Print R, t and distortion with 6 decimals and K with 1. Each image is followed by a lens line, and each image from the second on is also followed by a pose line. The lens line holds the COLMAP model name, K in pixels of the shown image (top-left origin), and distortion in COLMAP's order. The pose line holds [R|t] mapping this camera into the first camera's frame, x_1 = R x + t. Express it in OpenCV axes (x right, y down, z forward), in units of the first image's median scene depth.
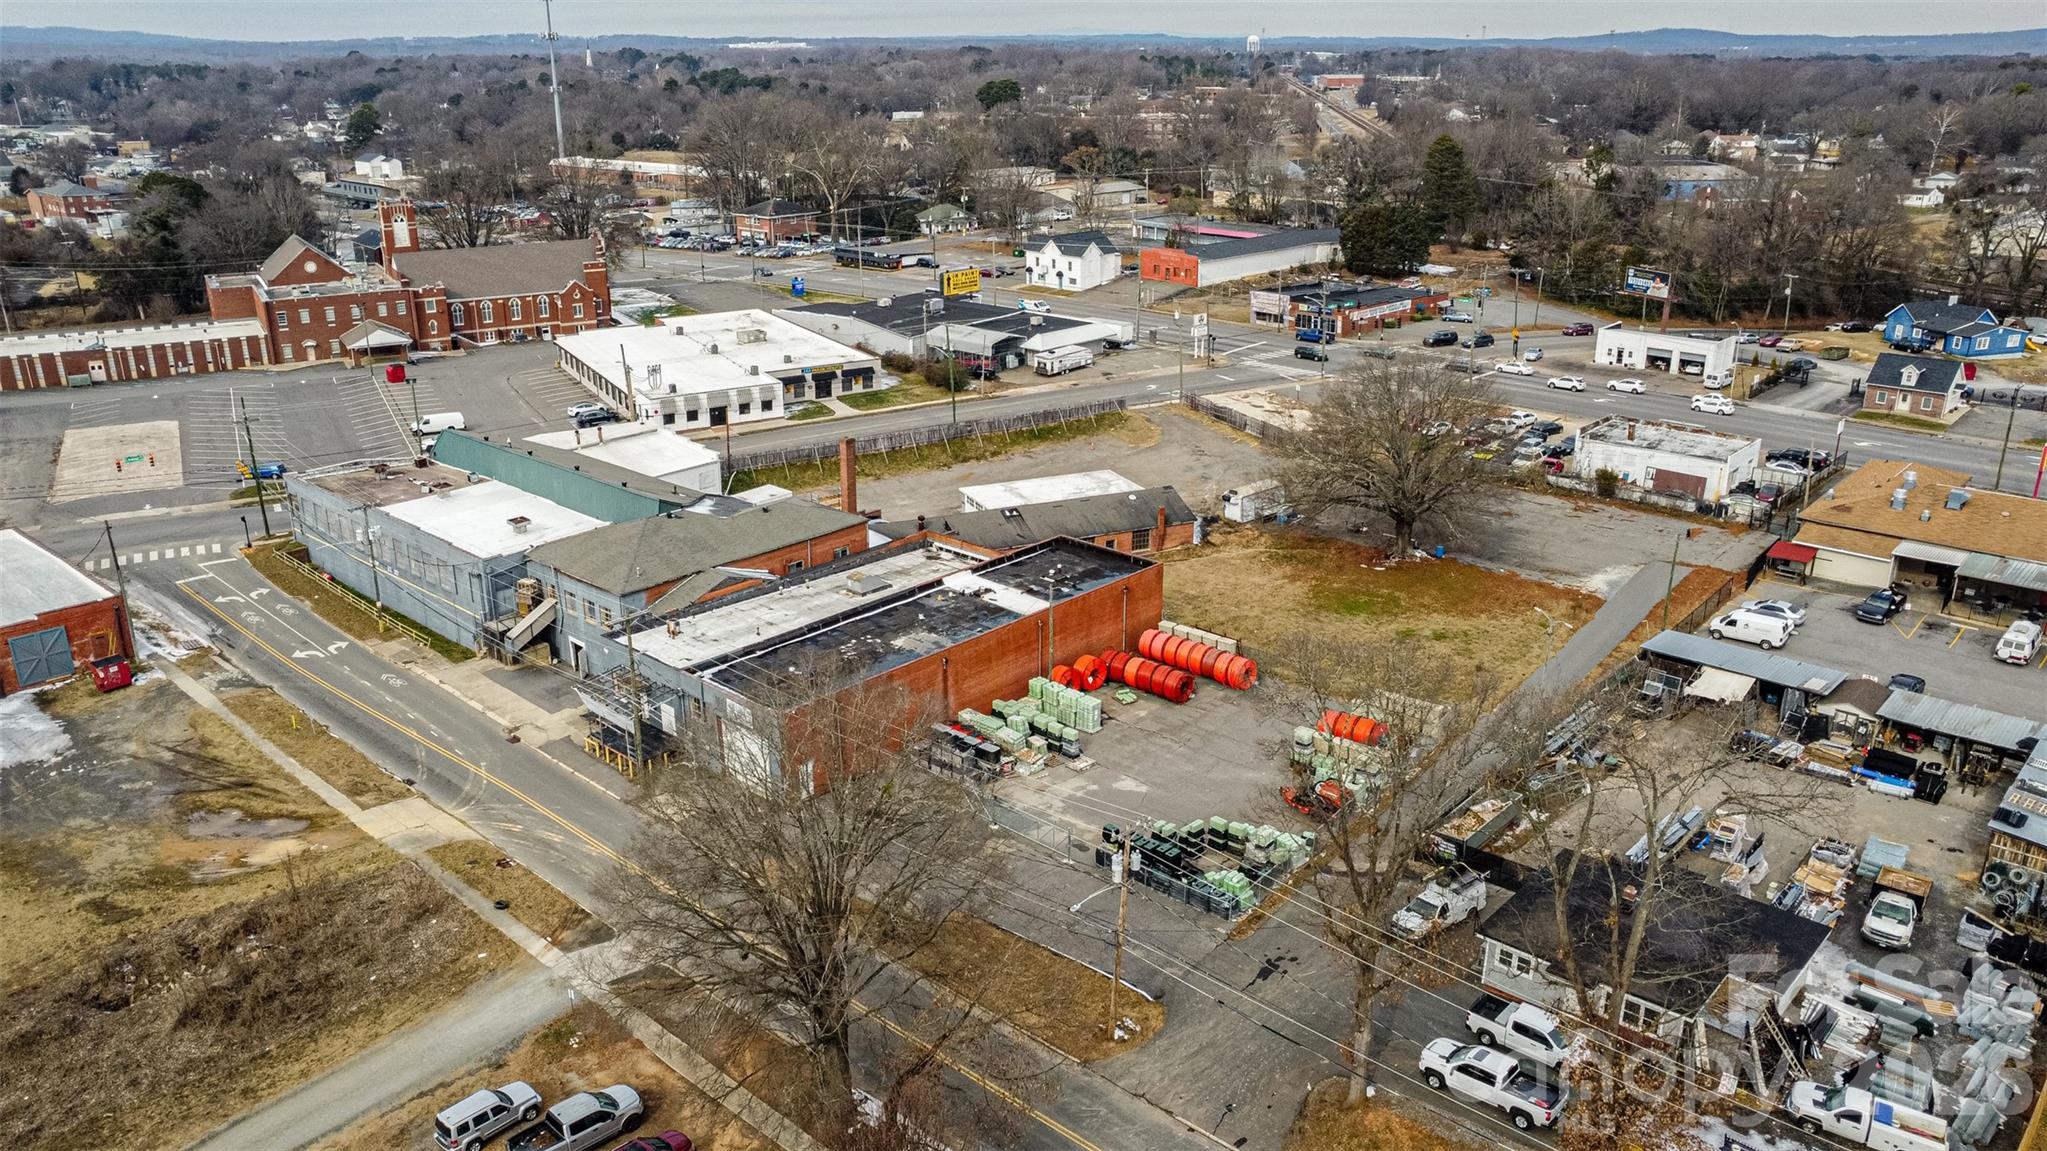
lens RADIAL K [[1525.7, 0, 1027.9], [0, 1525.7, 572.4], [0, 0, 1]] dist [-0.163966, 0.250864]
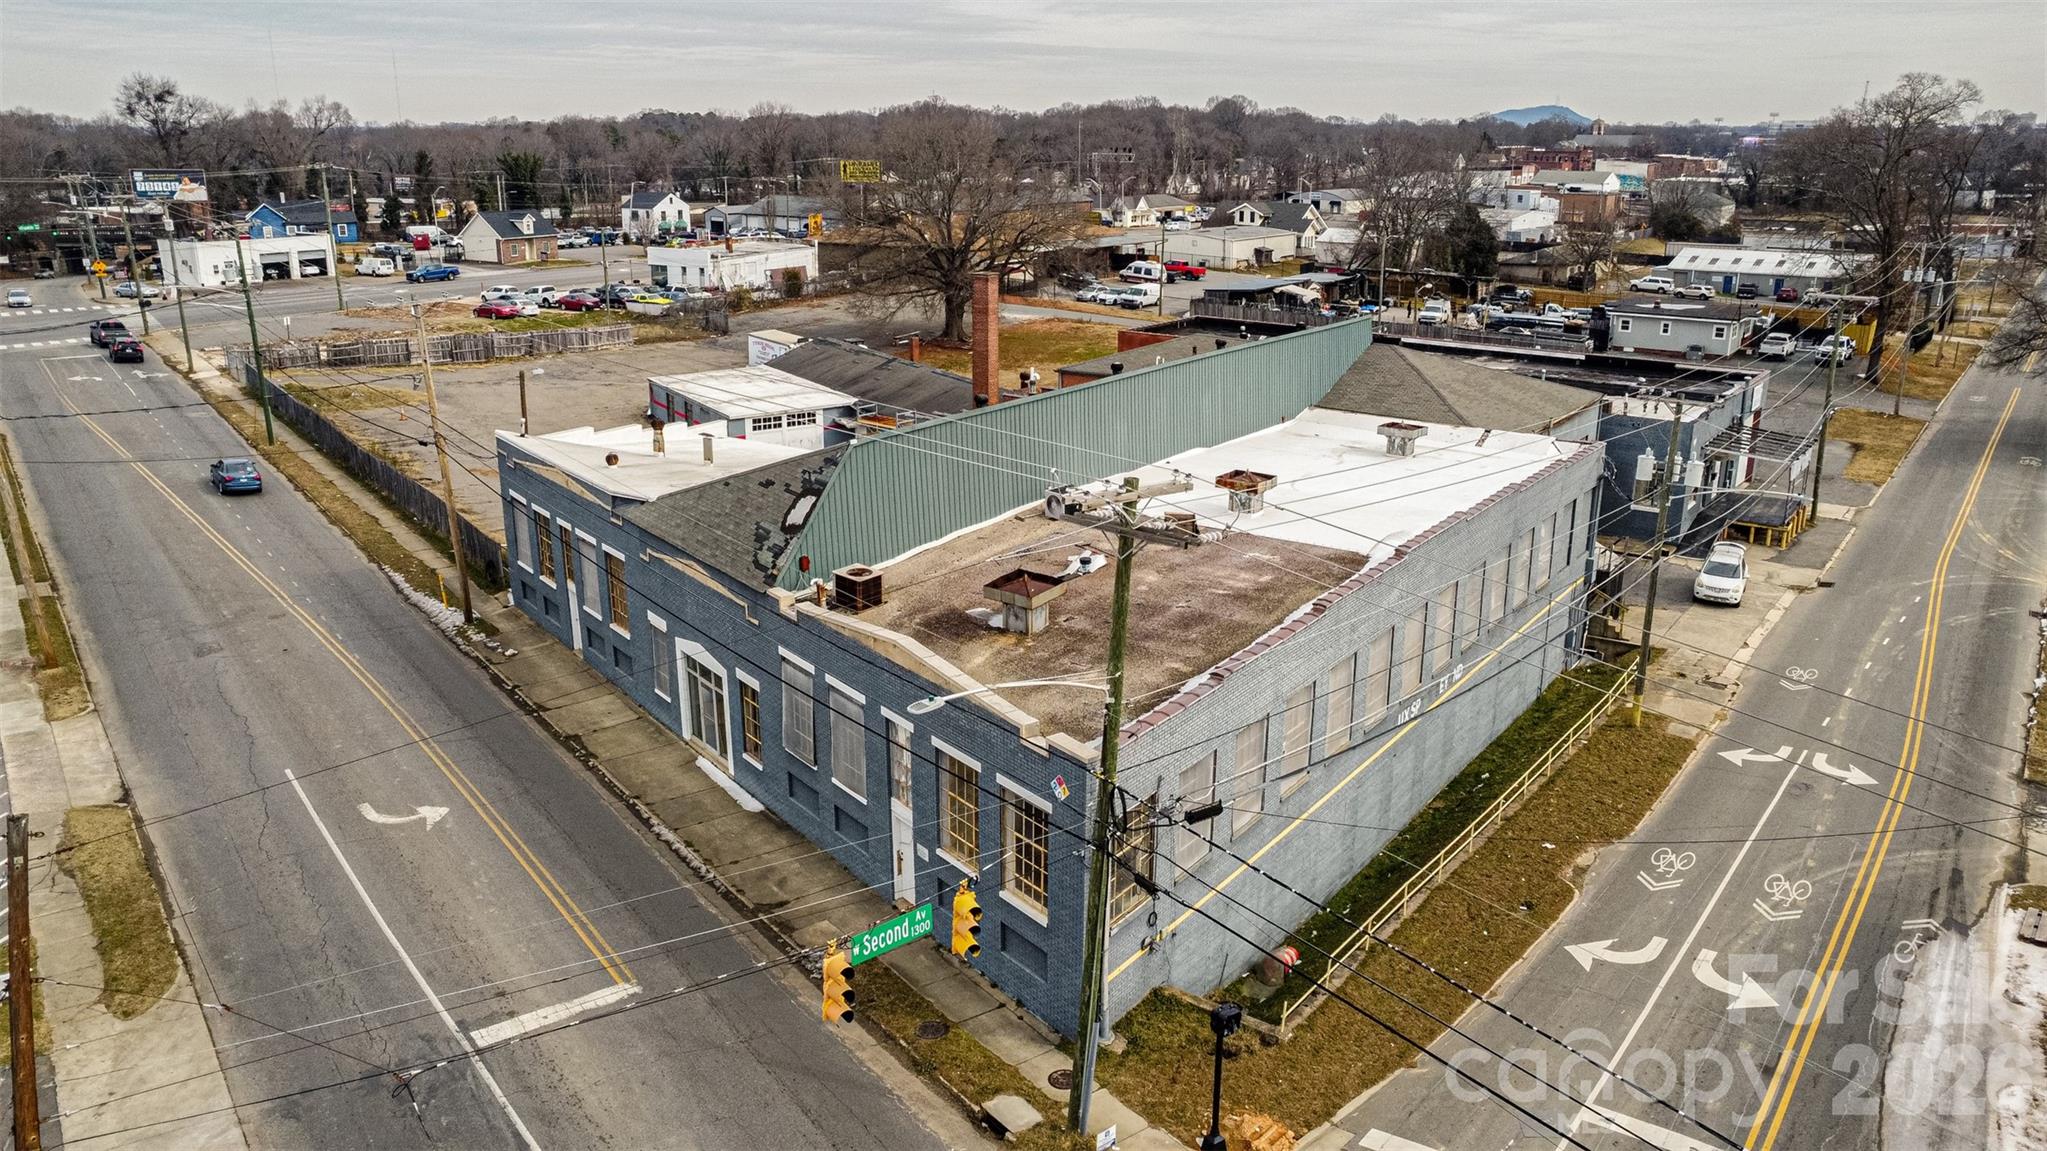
lens RADIAL K [[1525.7, 0, 1027.9], [0, 1525.7, 572.4], [0, 0, 1]] dist [-0.163966, 0.250864]
pose [[-0.117711, -0.282474, 0.952026, -0.798567], [0.332970, 0.891966, 0.305823, -0.178945], [-0.935561, 0.352995, -0.010939, 1.160199]]
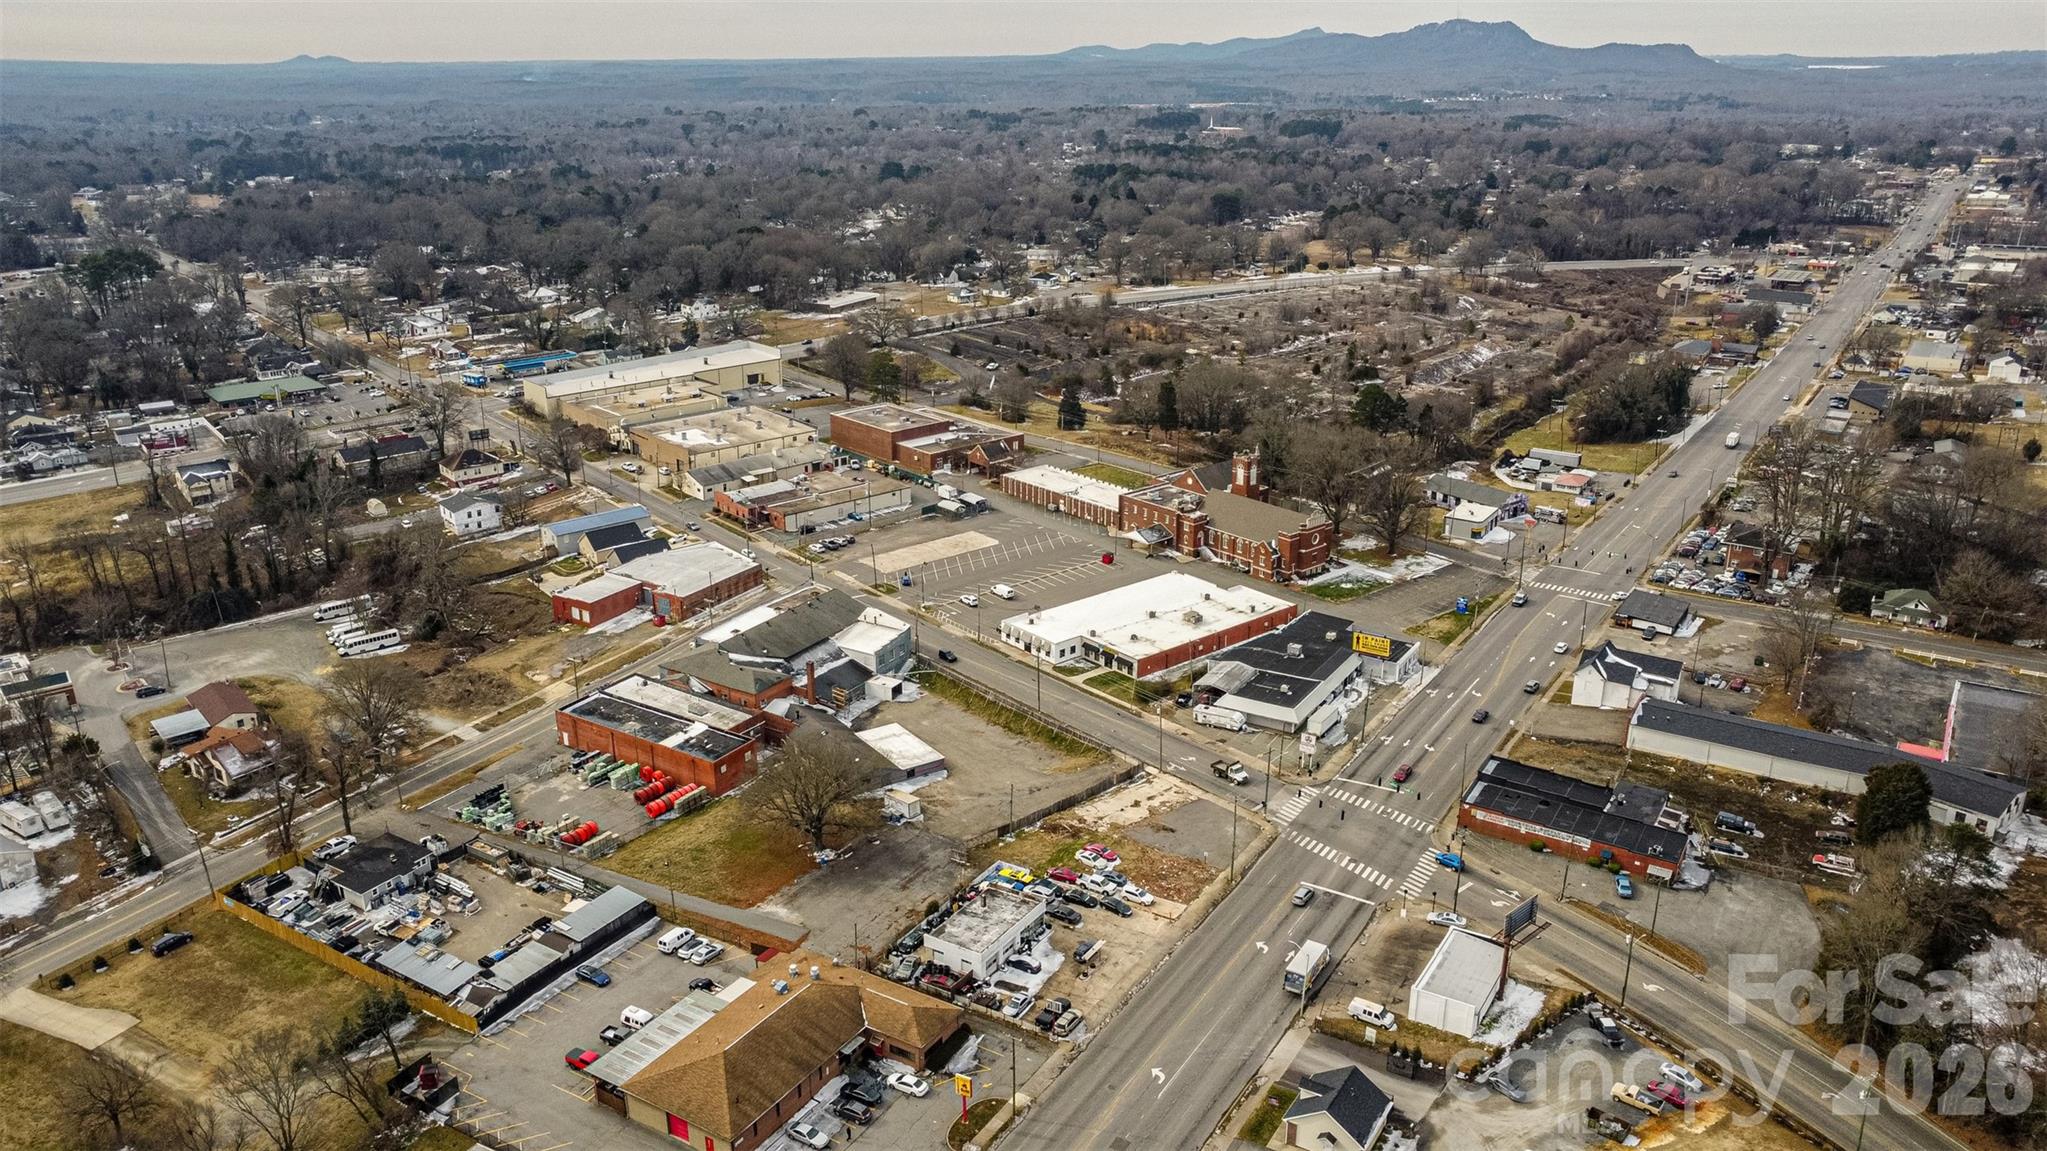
lens RADIAL K [[1539.3, 0, 1027.3], [0, 1539.3, 558.8], [0, 0, 1]] dist [-0.263404, 0.608986]
pose [[0.180335, 0.320272, -0.930003, 1.995141], [-0.328683, 0.910774, 0.249916, -0.914759], [0.927064, 0.260607, 0.269512, 0.769705]]
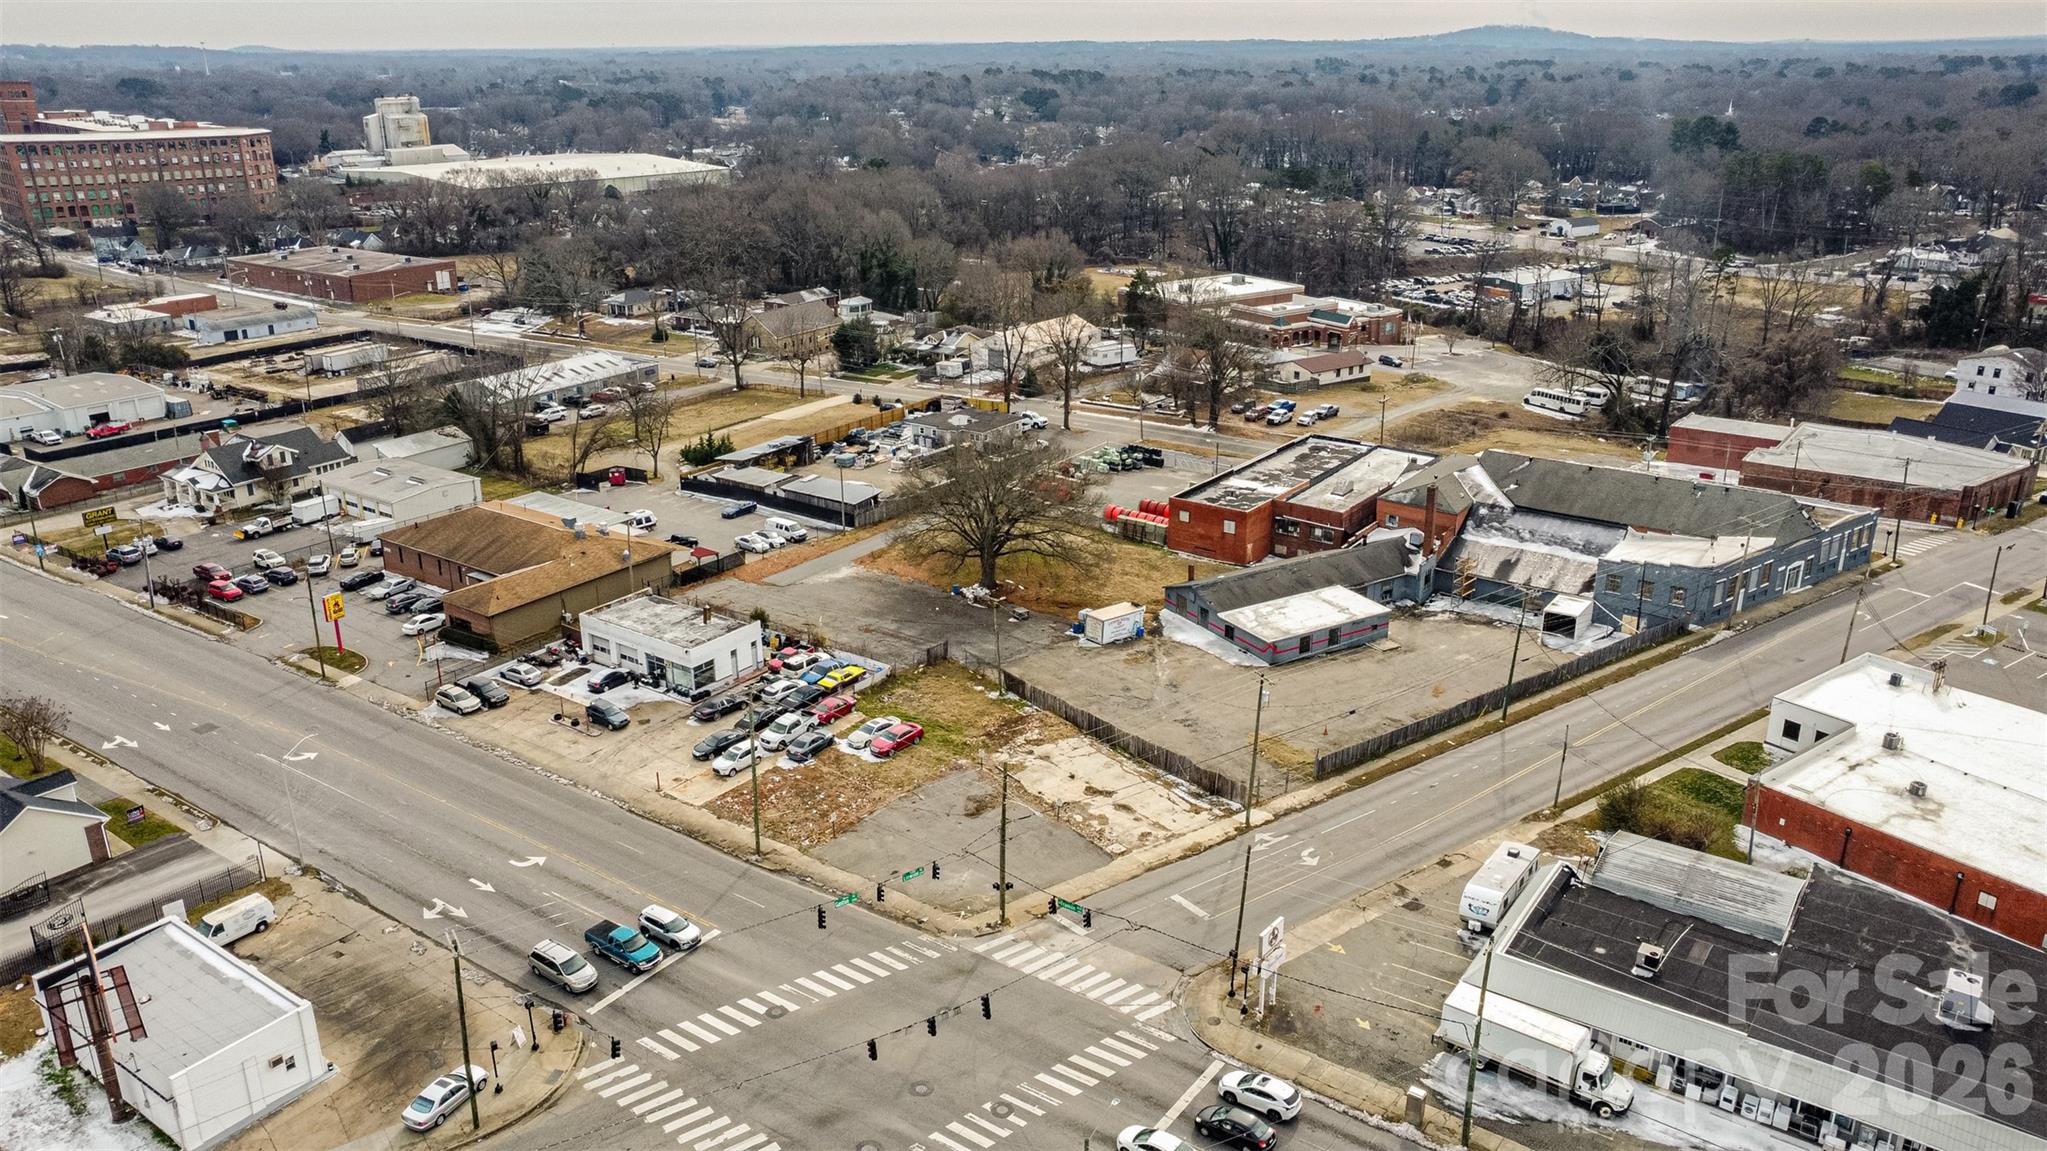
lens RADIAL K [[1515.1, 0, 1026.9], [0, 1515.1, 581.6], [0, 0, 1]] dist [-0.136014, 0.202554]
pose [[-0.993406, 0.046250, -0.104908, 0.390729], [-0.031616, 0.769037, 0.638422, -0.909602], [0.110205, 0.637529, -0.762503, 2.204164]]
